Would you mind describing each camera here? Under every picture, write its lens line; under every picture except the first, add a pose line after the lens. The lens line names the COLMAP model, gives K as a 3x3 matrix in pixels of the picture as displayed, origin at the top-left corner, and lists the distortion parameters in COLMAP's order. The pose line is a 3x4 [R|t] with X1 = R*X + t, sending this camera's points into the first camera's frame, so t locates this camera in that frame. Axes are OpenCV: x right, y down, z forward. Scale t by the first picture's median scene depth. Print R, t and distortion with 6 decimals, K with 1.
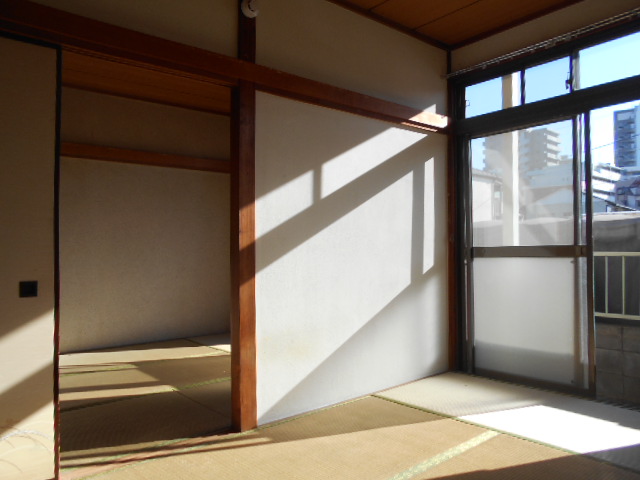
lens RADIAL K [[498.1, 0, 322.2], [0, 498.1, 242.6], [0, 0, 1]] dist [0.036685, 0.004522]
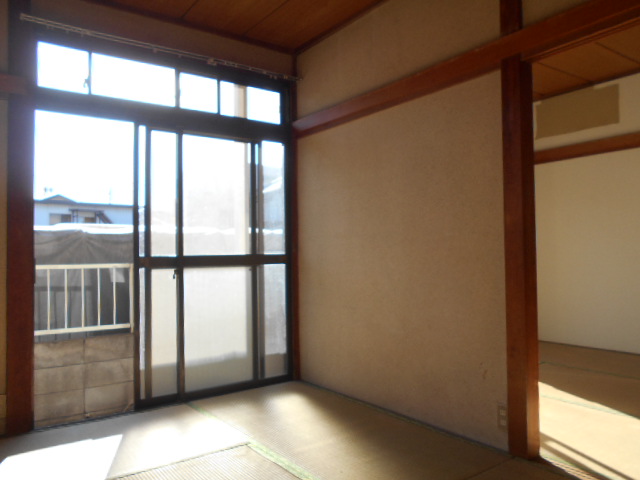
lens RADIAL K [[497.3, 0, 317.1], [0, 497.3, 242.0], [0, 0, 1]] dist [0.001868, 0.011345]
pose [[0.080808, 0.043246, 0.995791, -0.612321], [-0.002718, 0.999064, -0.043168, 0.024058], [-0.996726, 0.000782, 0.080850, 0.768330]]
